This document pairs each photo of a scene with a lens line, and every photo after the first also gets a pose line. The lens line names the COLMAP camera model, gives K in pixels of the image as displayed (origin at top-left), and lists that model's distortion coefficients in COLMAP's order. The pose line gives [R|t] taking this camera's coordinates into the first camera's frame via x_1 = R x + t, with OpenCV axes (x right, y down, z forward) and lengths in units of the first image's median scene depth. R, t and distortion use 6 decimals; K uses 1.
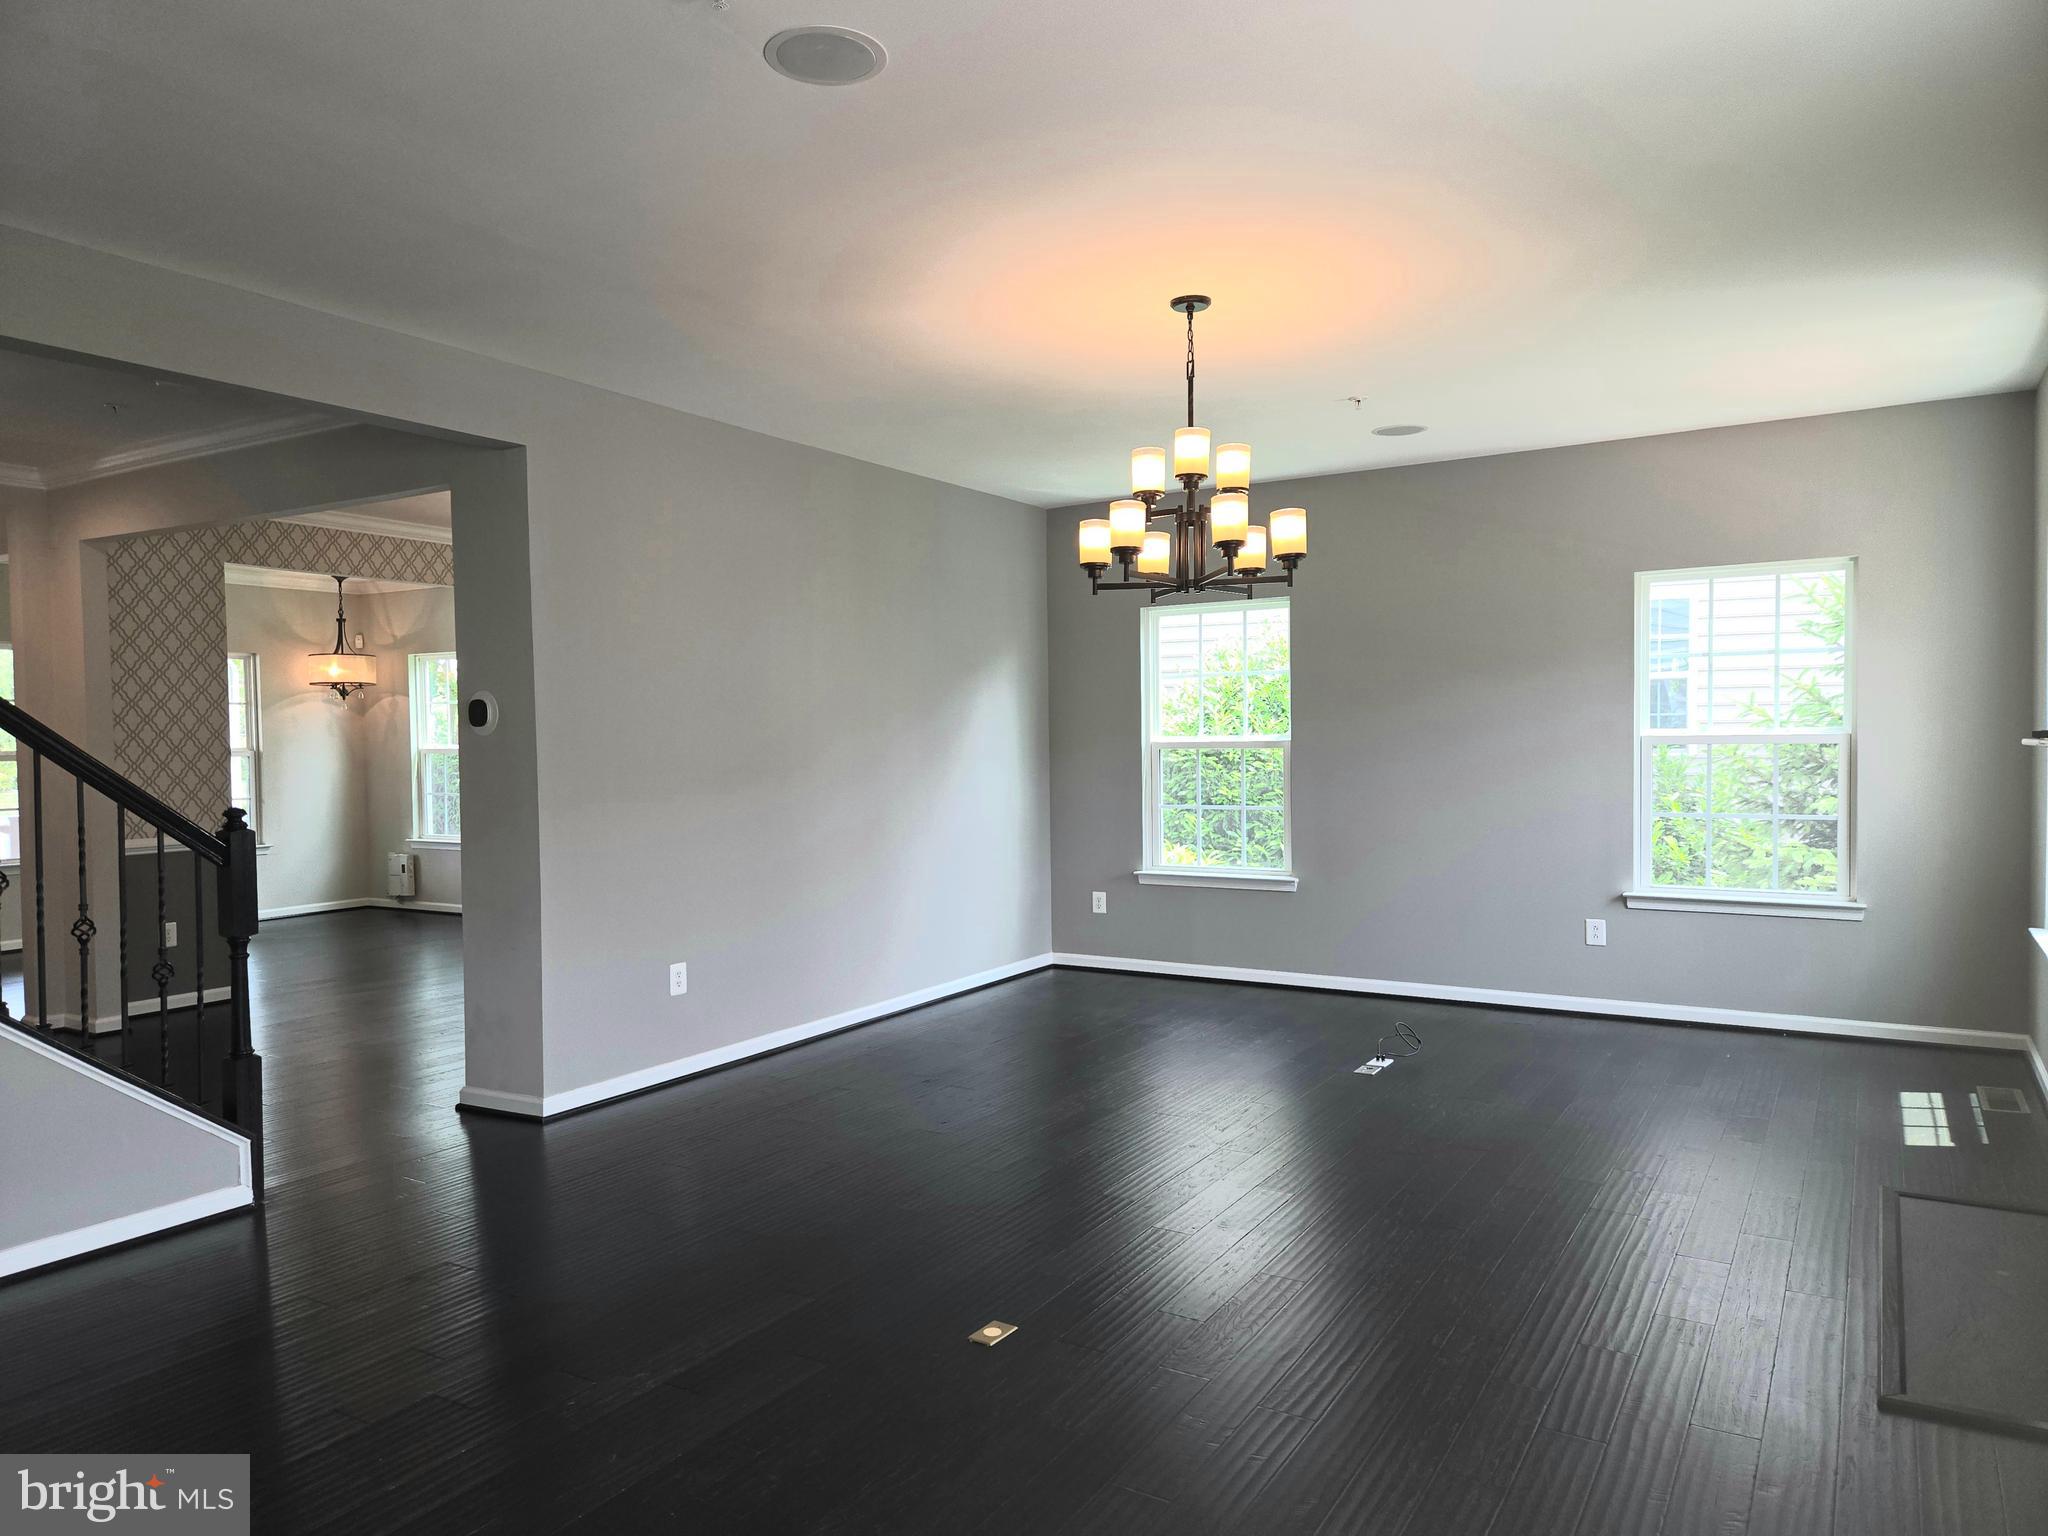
lens RADIAL K [[1373.3, 0, 1033.4], [0, 1373.3, 777.5], [0, 0, 1]] dist [0.052331, -0.019961]
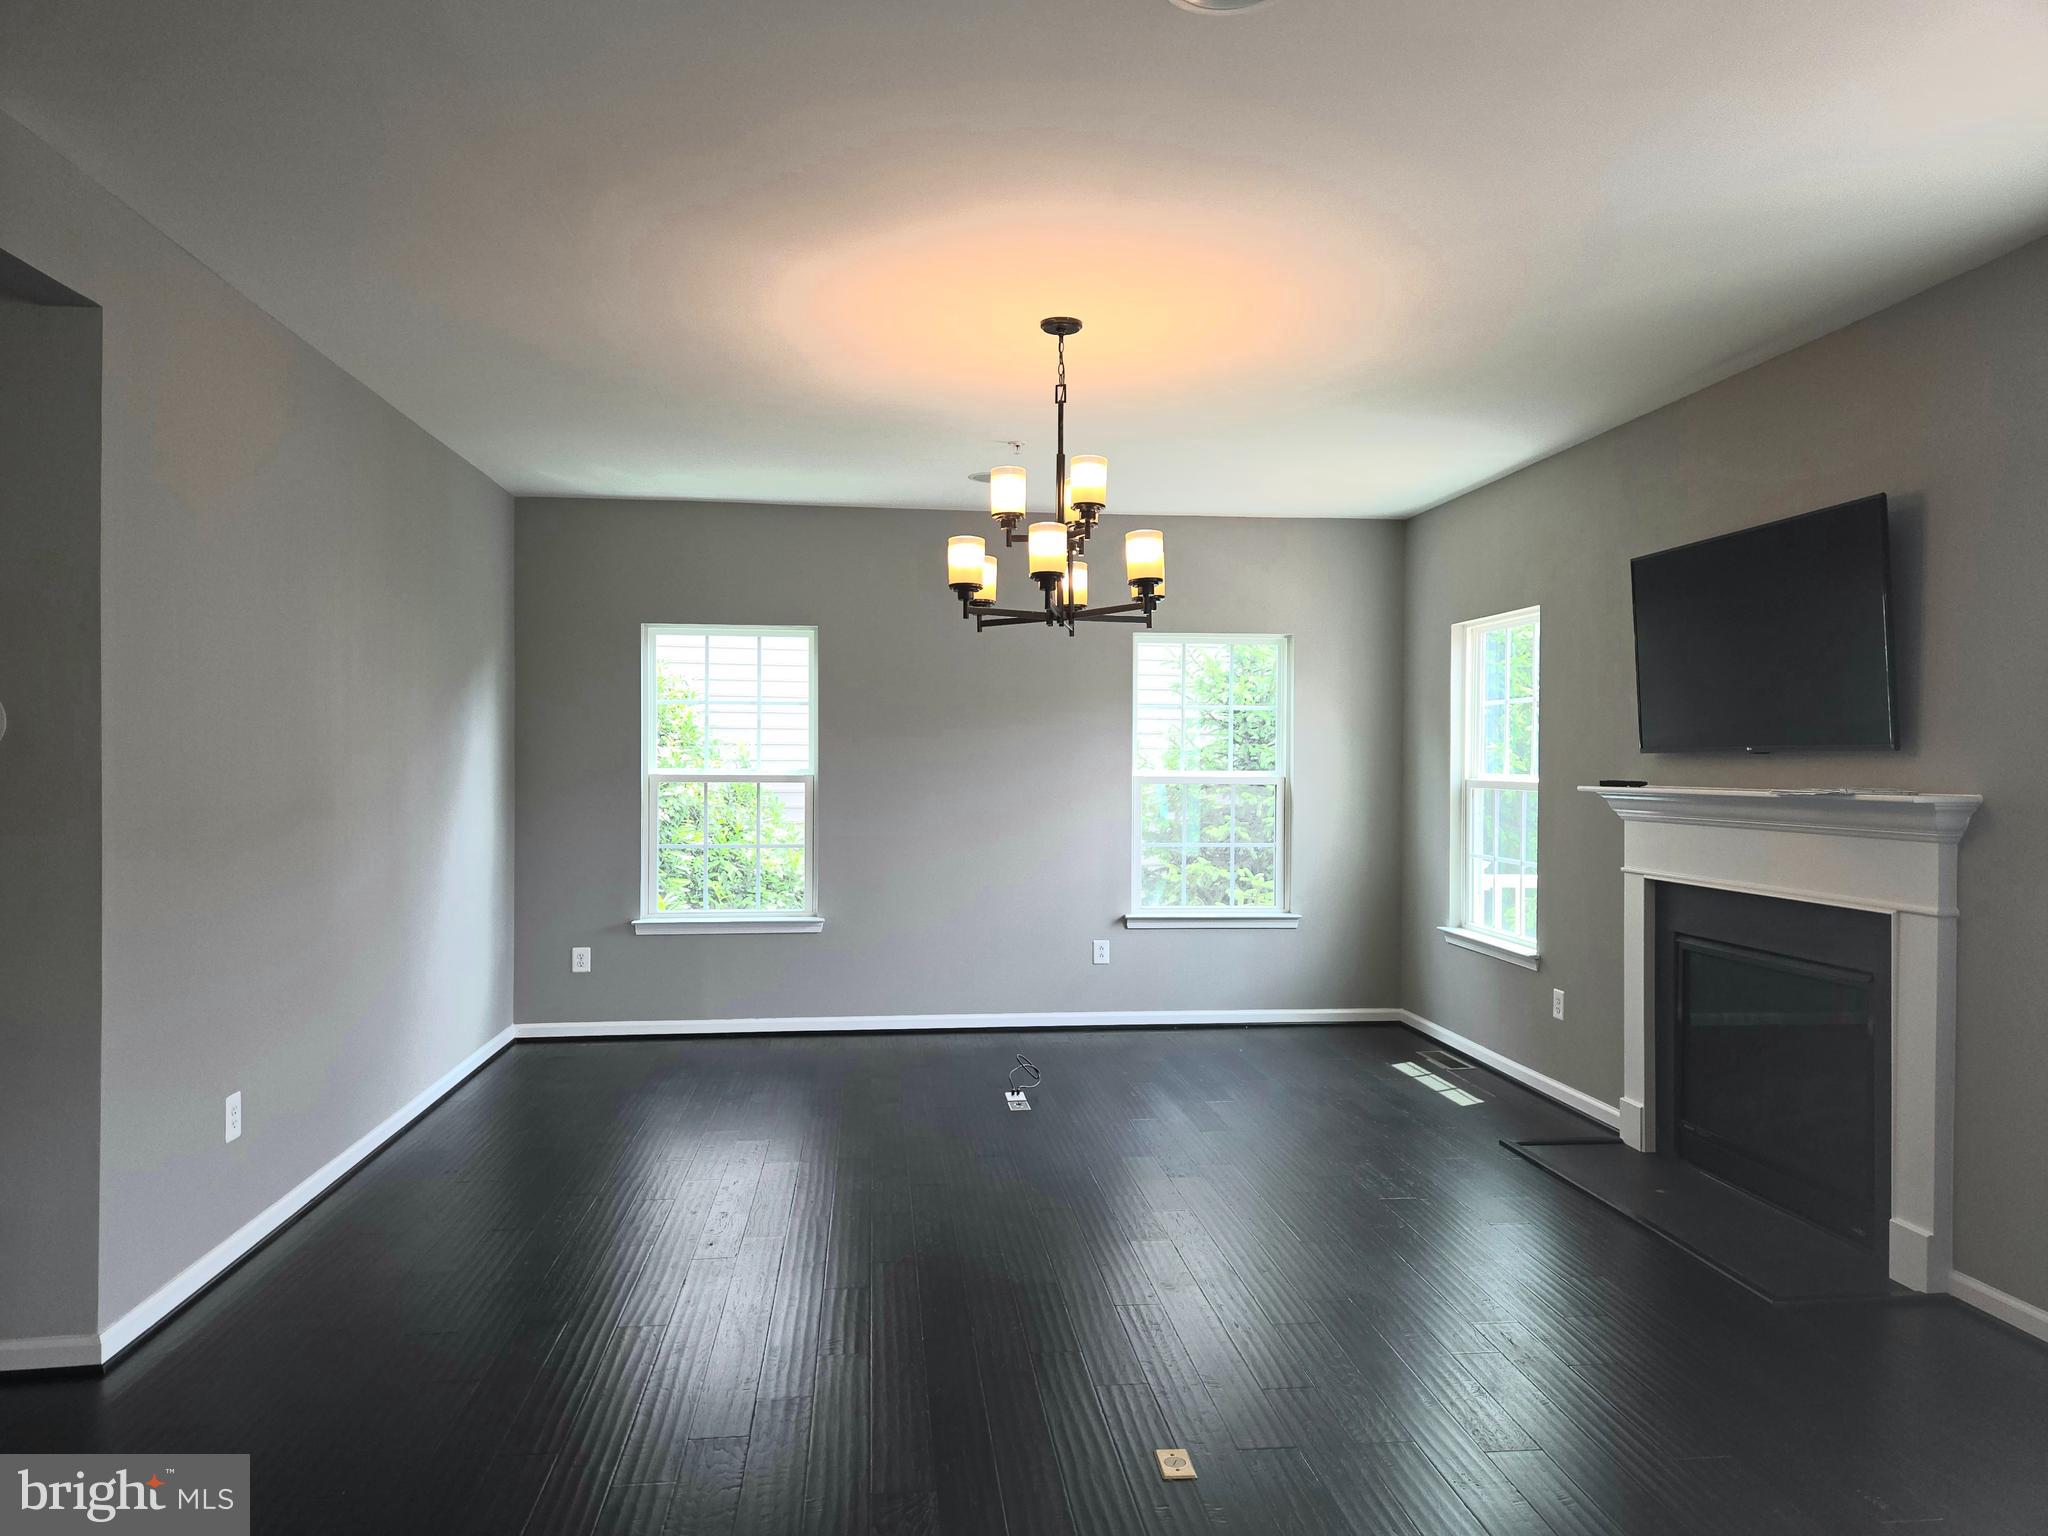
lens RADIAL K [[1373.3, 0, 1029.4], [0, 1373.3, 774.7], [0, 0, 1]] dist [0.052331, -0.019961]
pose [[0.778646, 0.011996, 0.627349, -0.337010], [0.002378, 0.999754, -0.022068, -0.006325], [-0.627459, 0.018674, 0.778426, 0.180885]]
